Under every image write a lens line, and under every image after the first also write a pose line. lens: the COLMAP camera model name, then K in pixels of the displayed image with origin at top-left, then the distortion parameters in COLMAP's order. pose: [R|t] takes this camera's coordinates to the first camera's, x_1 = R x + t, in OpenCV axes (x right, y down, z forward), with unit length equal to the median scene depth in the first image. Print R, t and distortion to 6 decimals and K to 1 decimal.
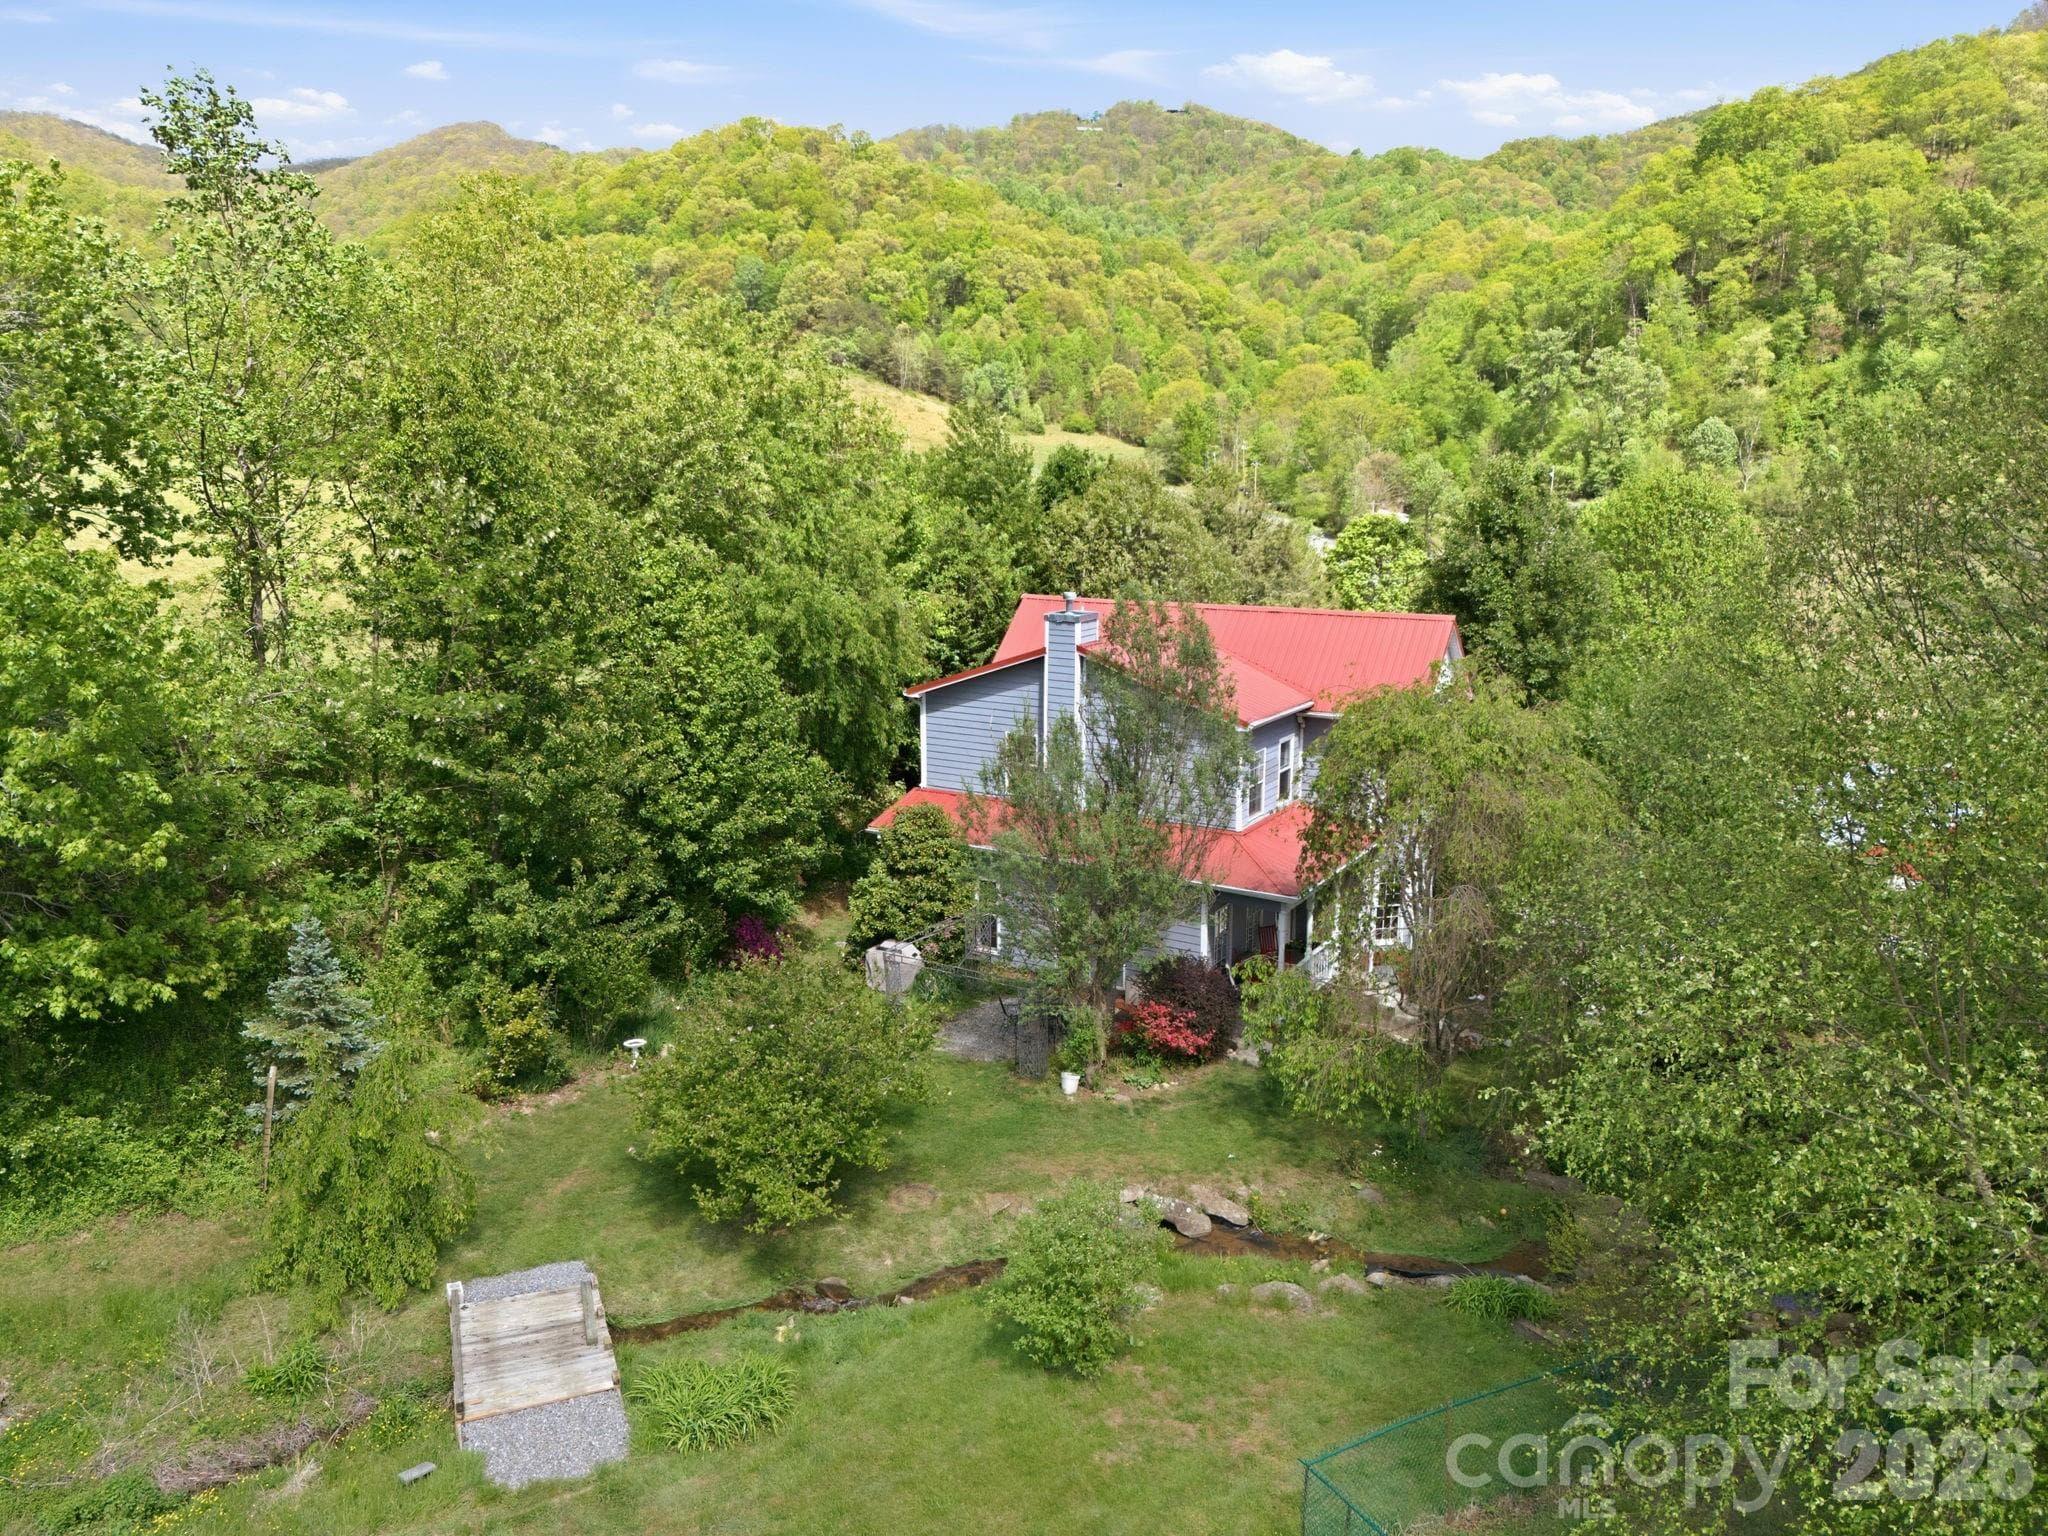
lens RADIAL K [[1532.1, 0, 1021.6], [0, 1532.1, 752.8], [0, 0, 1]] dist [0.069966, -0.060551]
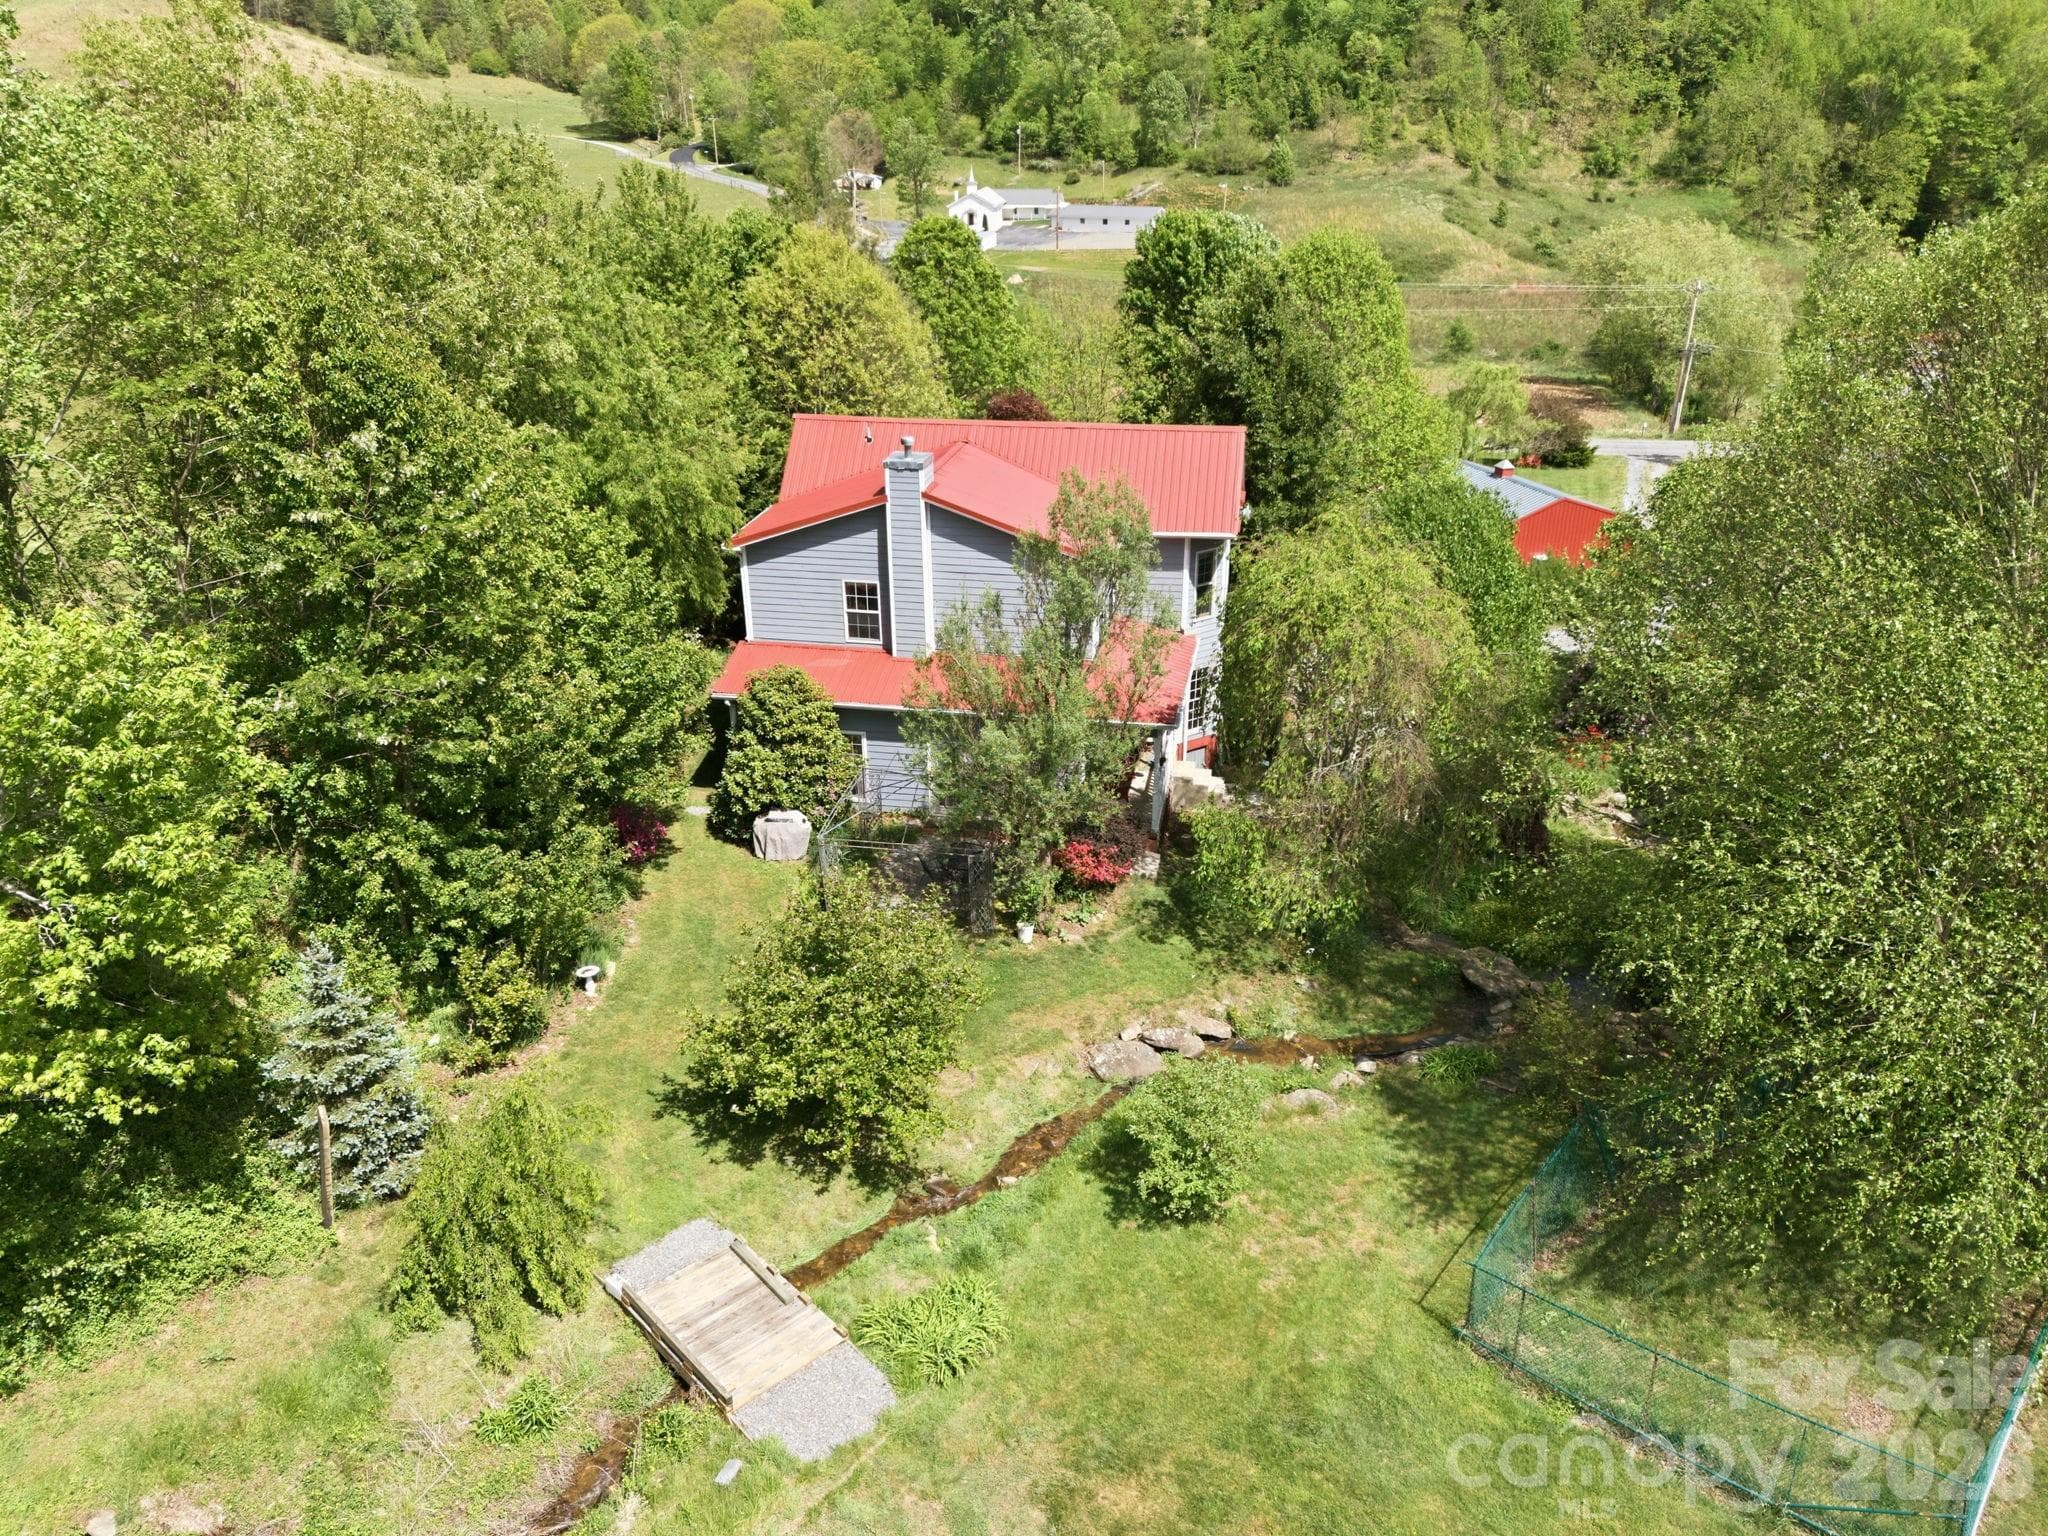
lens RADIAL K [[1532.1, 0, 1036.4], [0, 1532.1, 762.5], [0, 0, 1]] dist [0.069966, -0.060551]
pose [[0.935158, -0.150576, 0.320634, -0.024860], [0.077359, 0.970120, 0.229963, -0.012817], [-0.345680, -0.190248, 0.918864, 0.002493]]
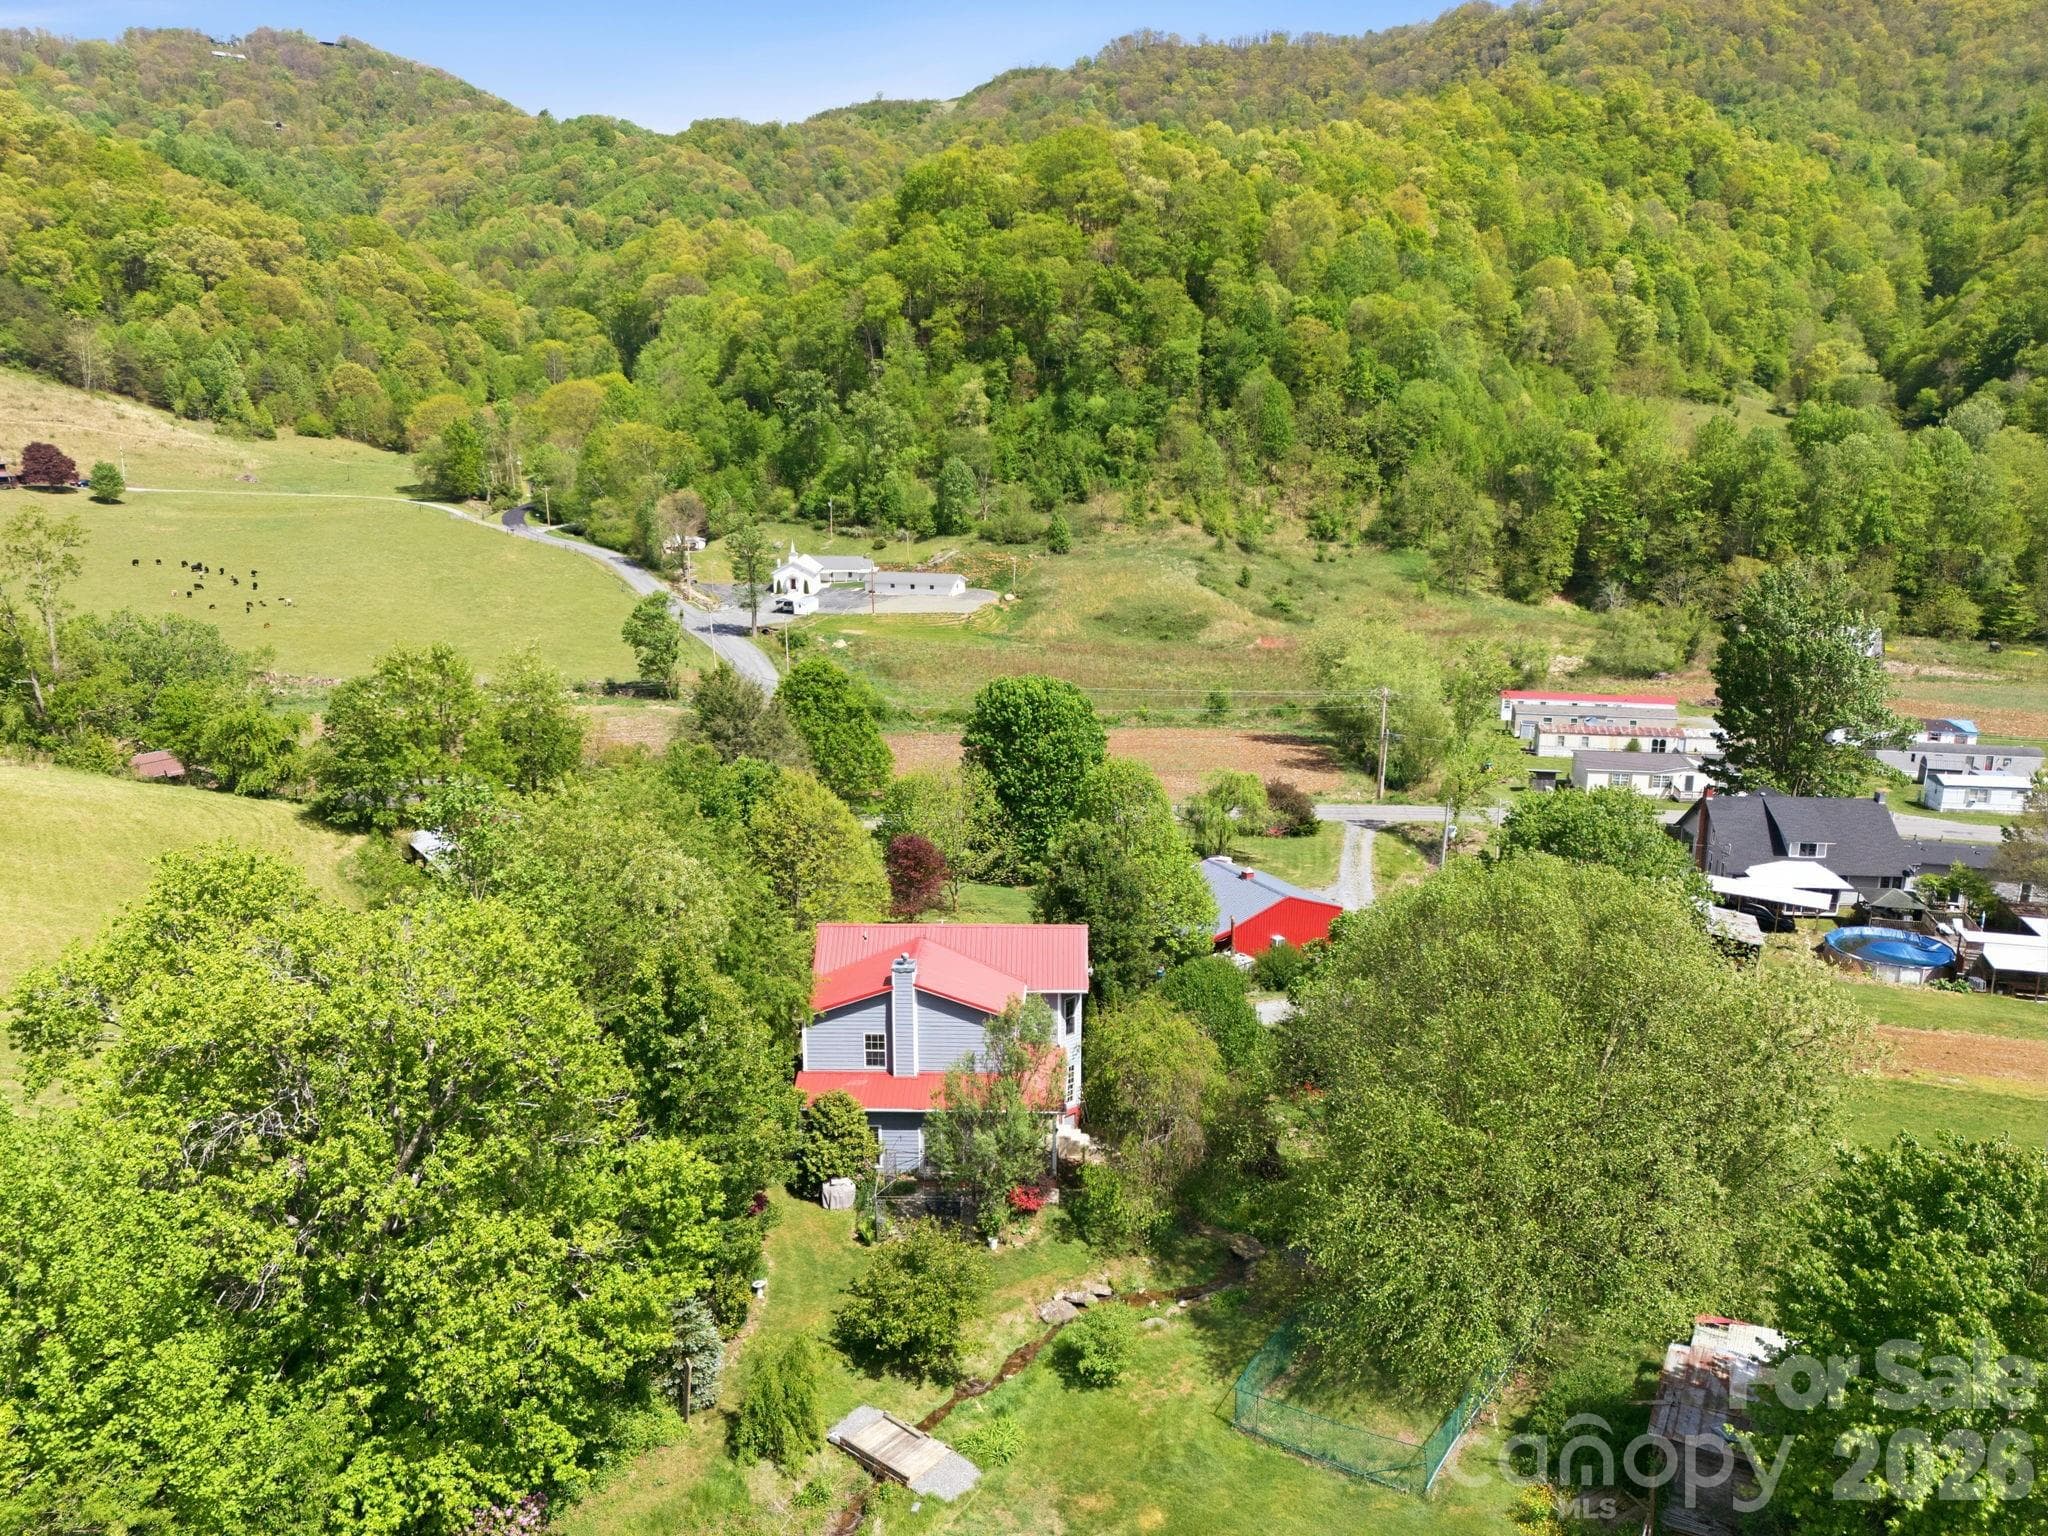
lens RADIAL K [[1532.1, 0, 1033.5], [0, 1532.1, 751.5], [0, 0, 1]] dist [0.069966, -0.060551]
pose [[0.878186, -0.116270, 0.463972, -0.064847], [0.101661, 0.993215, 0.056477, -0.043502], [-0.467390, -0.002429, 0.884048, -0.063873]]
